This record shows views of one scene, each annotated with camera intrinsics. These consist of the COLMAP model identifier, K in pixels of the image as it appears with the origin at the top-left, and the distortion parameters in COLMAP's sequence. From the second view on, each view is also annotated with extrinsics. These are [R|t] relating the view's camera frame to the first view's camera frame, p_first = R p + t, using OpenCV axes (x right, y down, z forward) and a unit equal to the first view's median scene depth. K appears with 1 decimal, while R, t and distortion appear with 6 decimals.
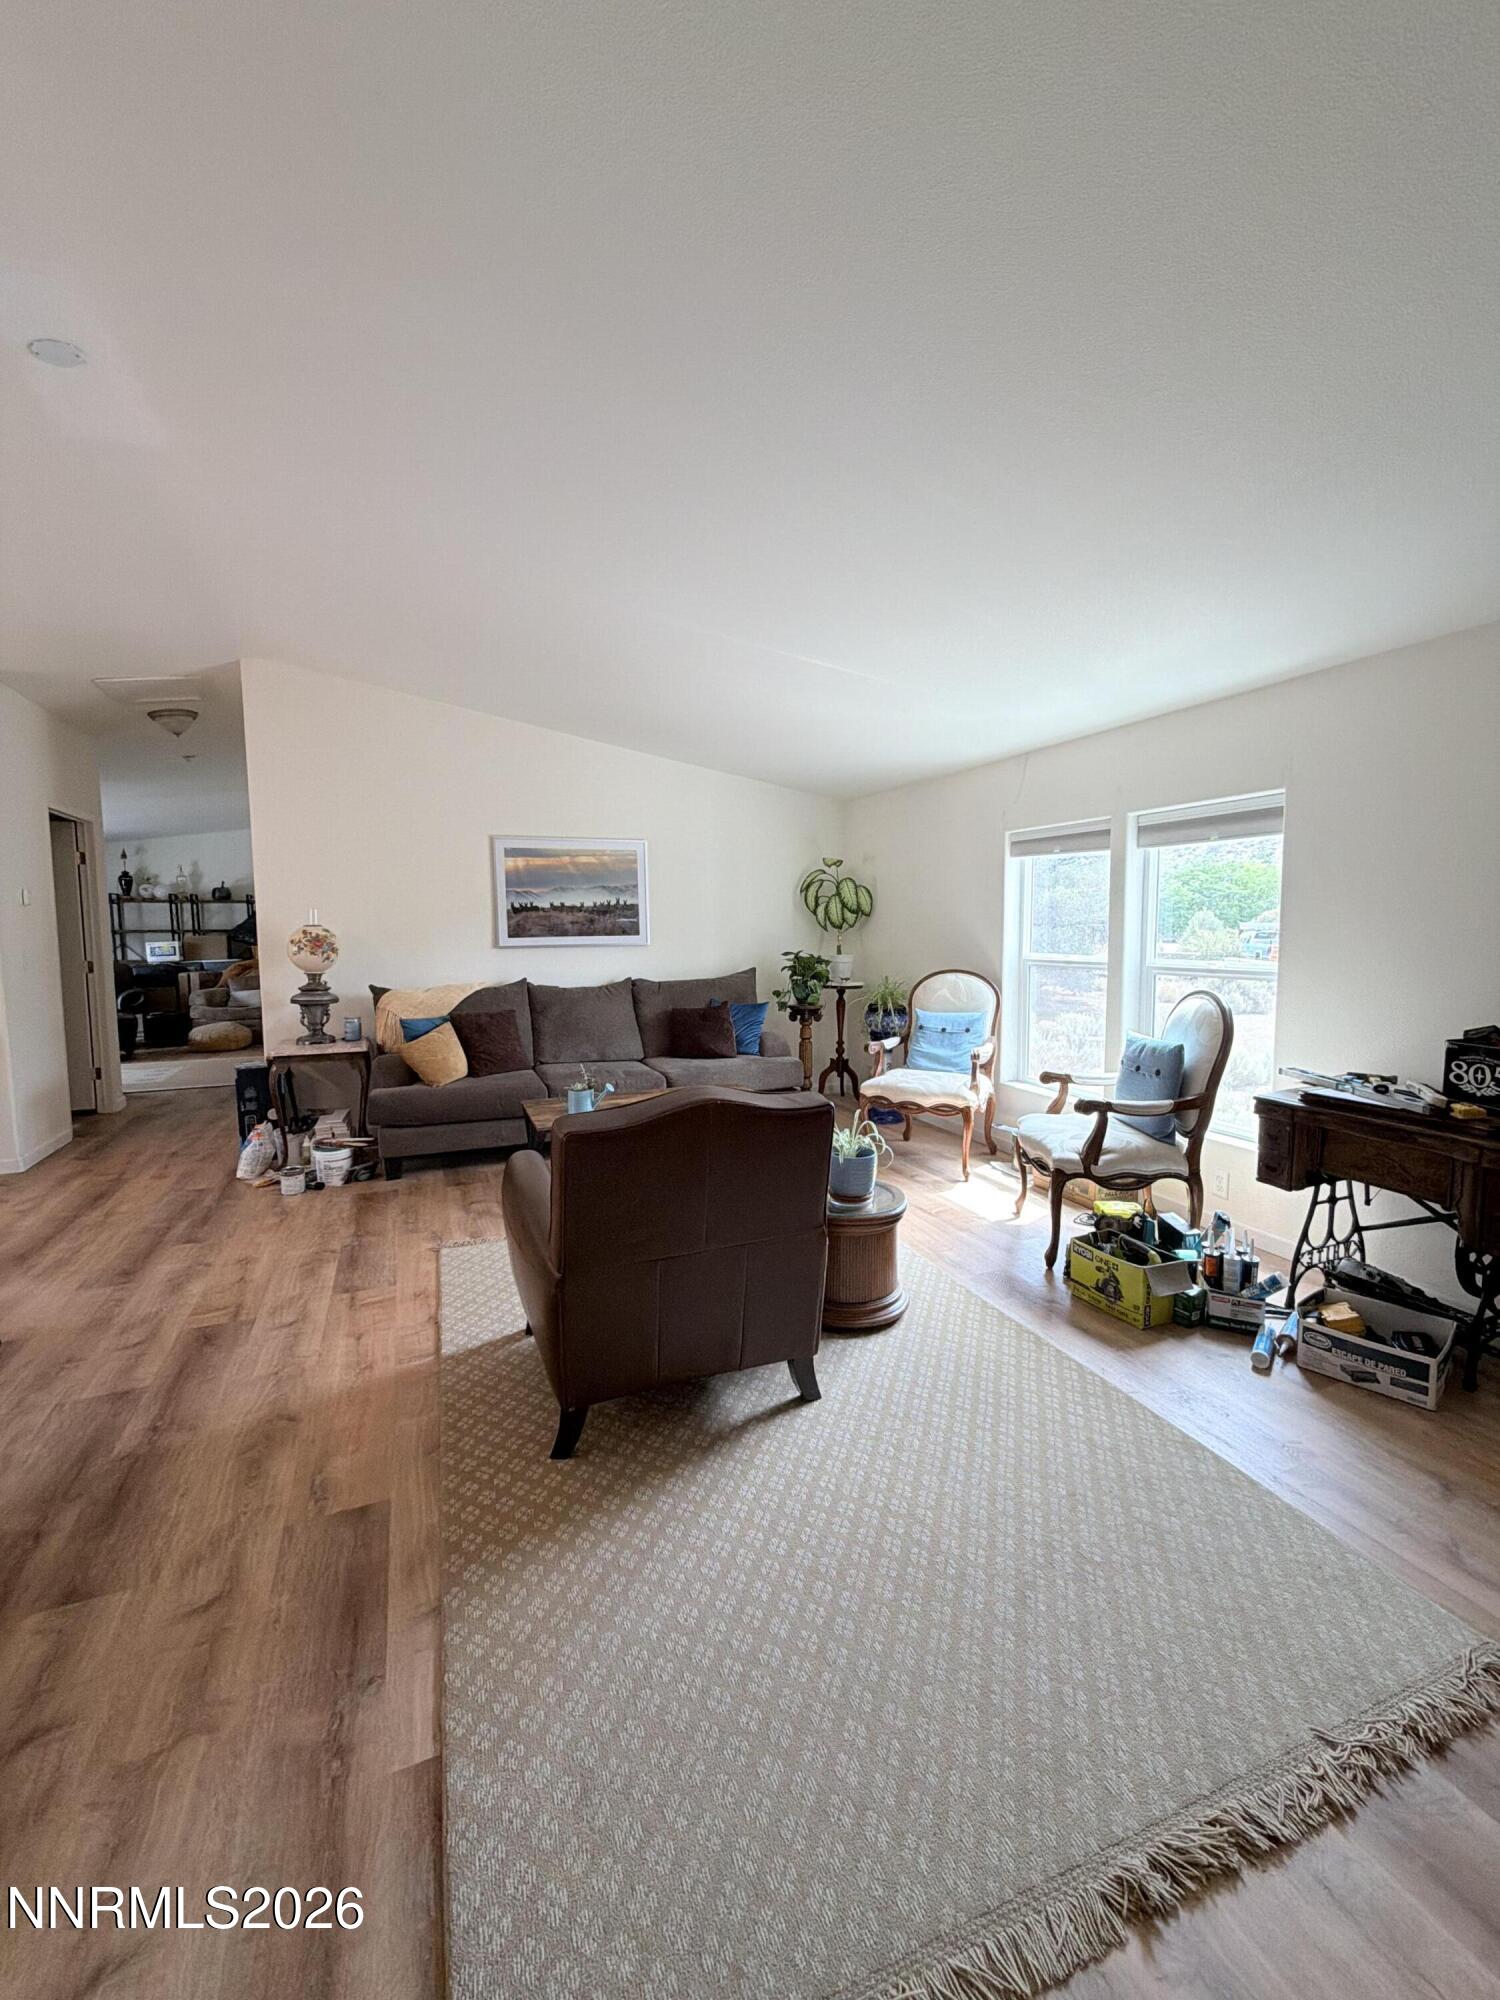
lens RADIAL K [[794.5, 0, 748.7], [0, 794.5, 994.1], [0, 0, 1]] dist [0.000761, -0.000324]
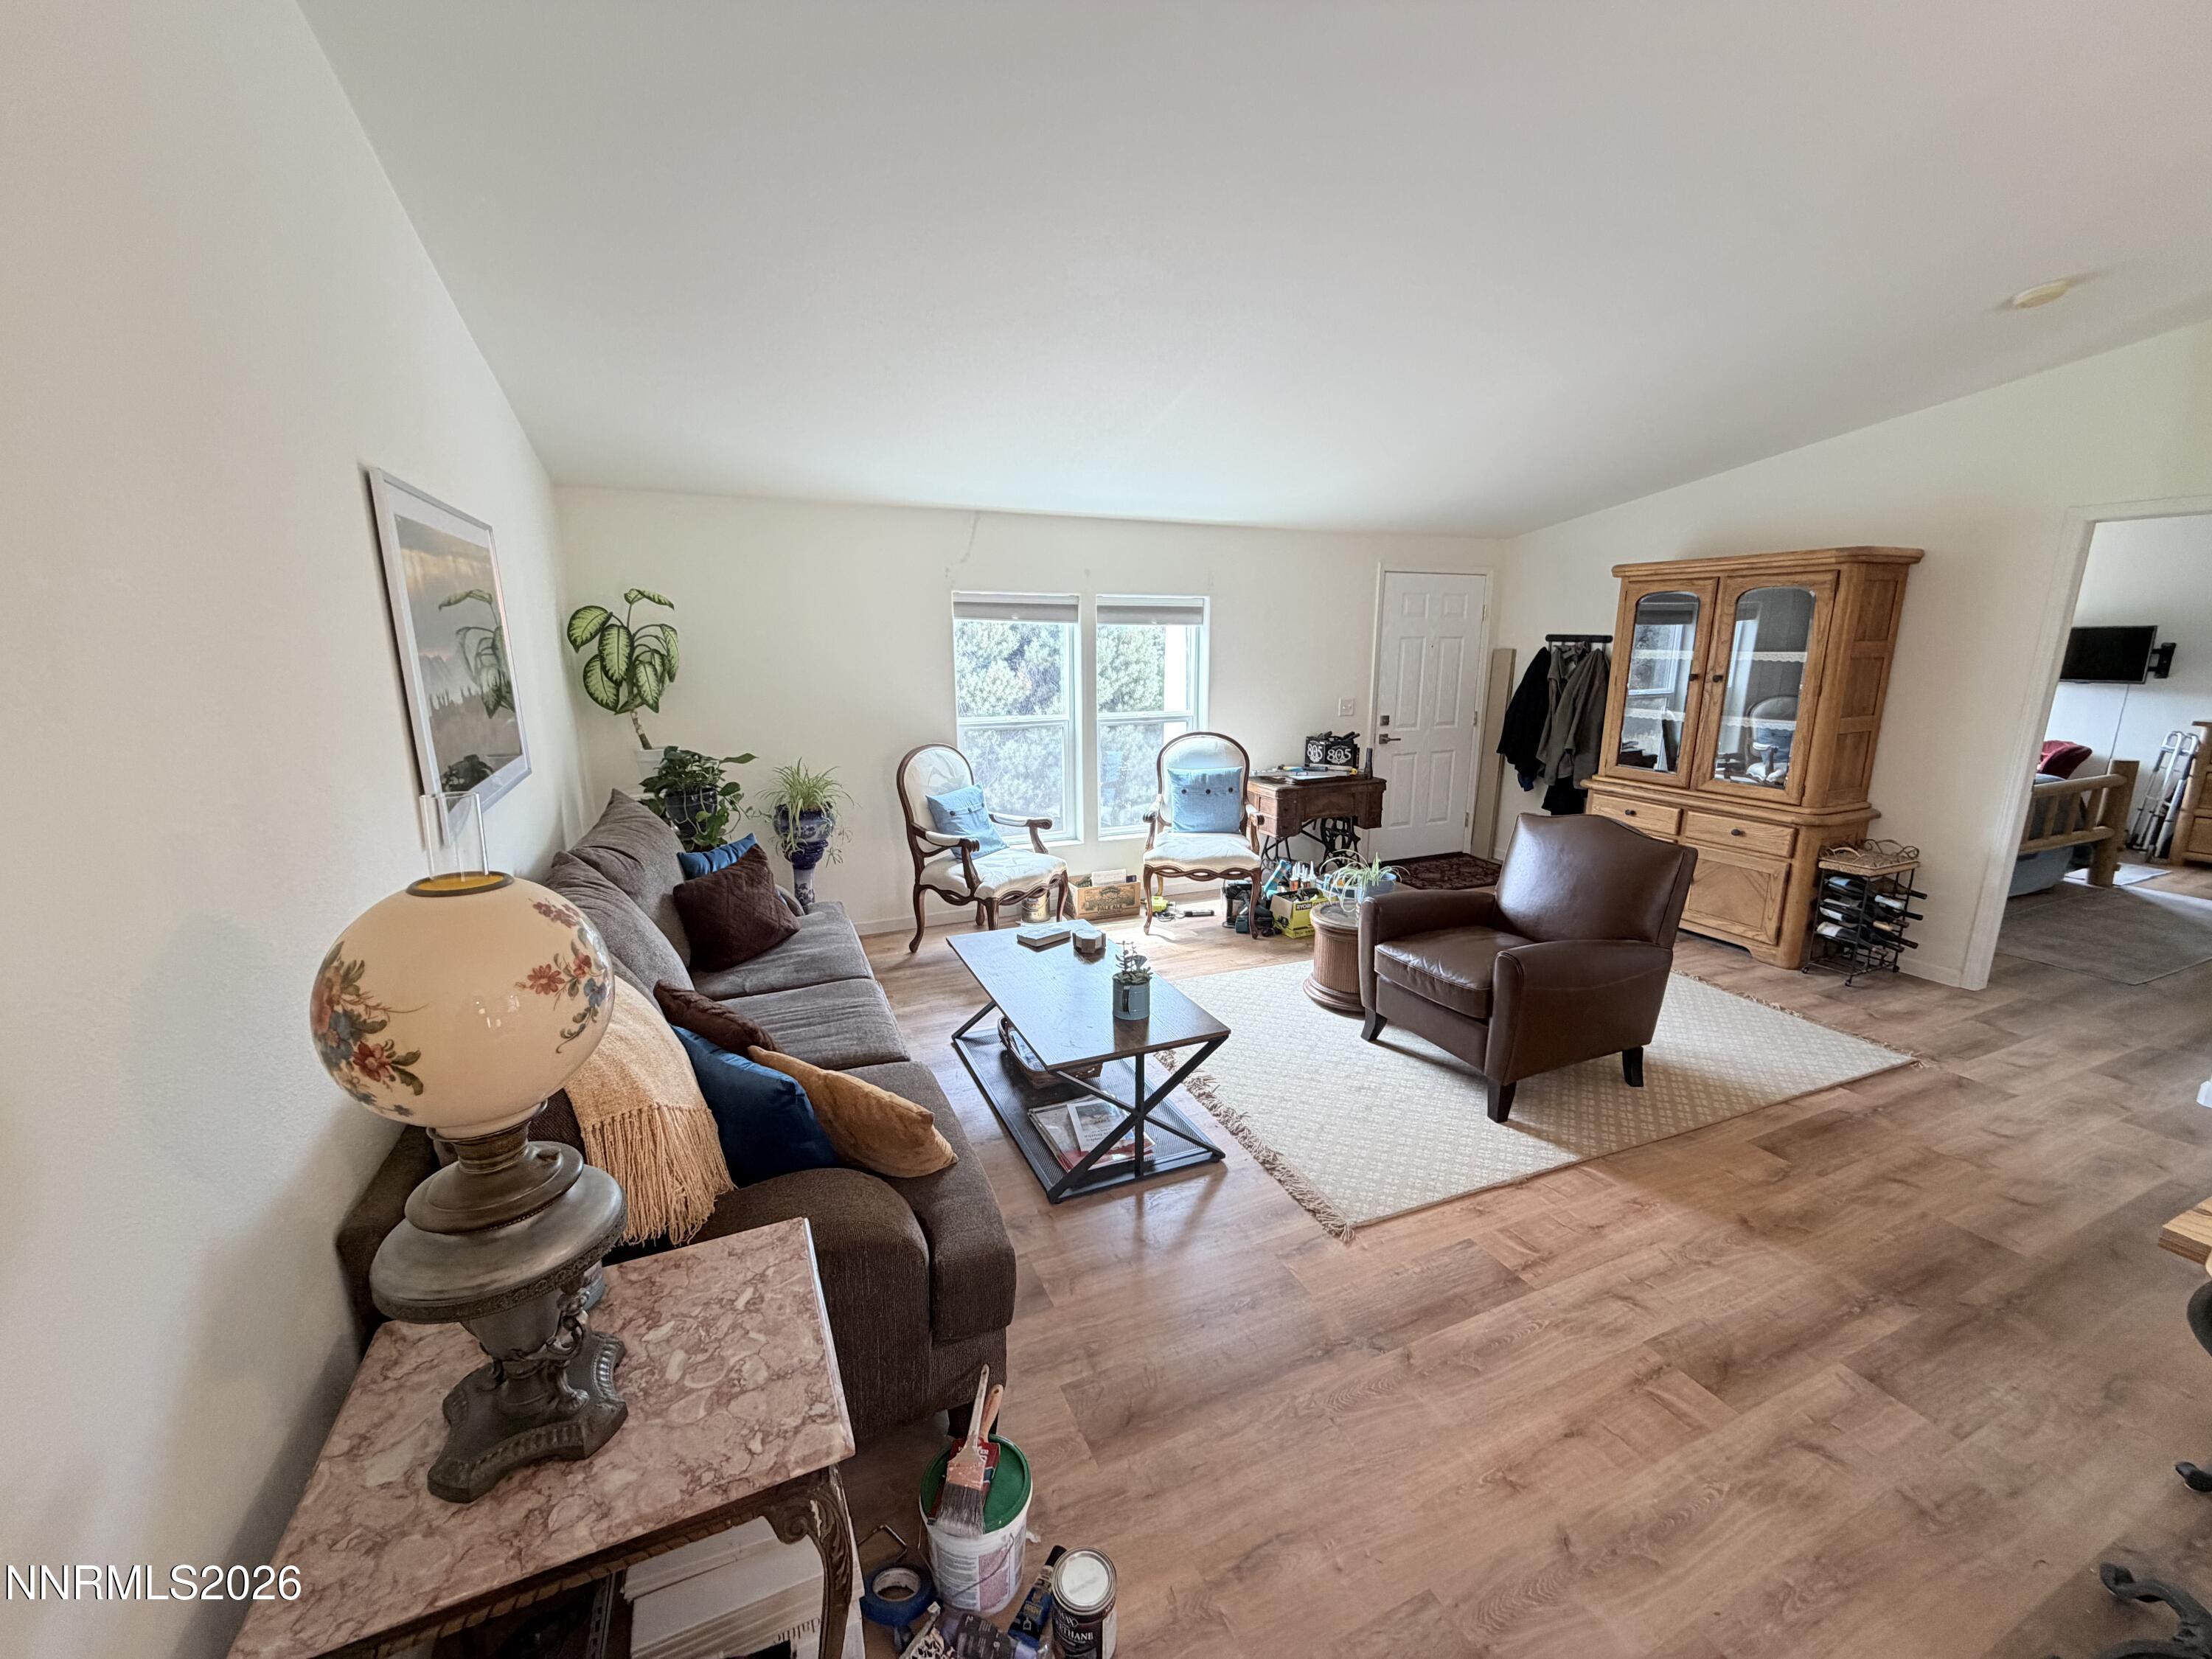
lens RADIAL K [[878.7, 0, 1096.3], [0, 878.7, 832.9], [0, 0, 1]] dist [0.000761, -0.000324]
pose [[-0.004741, -0.210574, 0.977567, -1.282941], [0.089466, 0.973568, 0.210146, -0.220661], [-0.995979, 0.088456, 0.014224, 1.442154]]
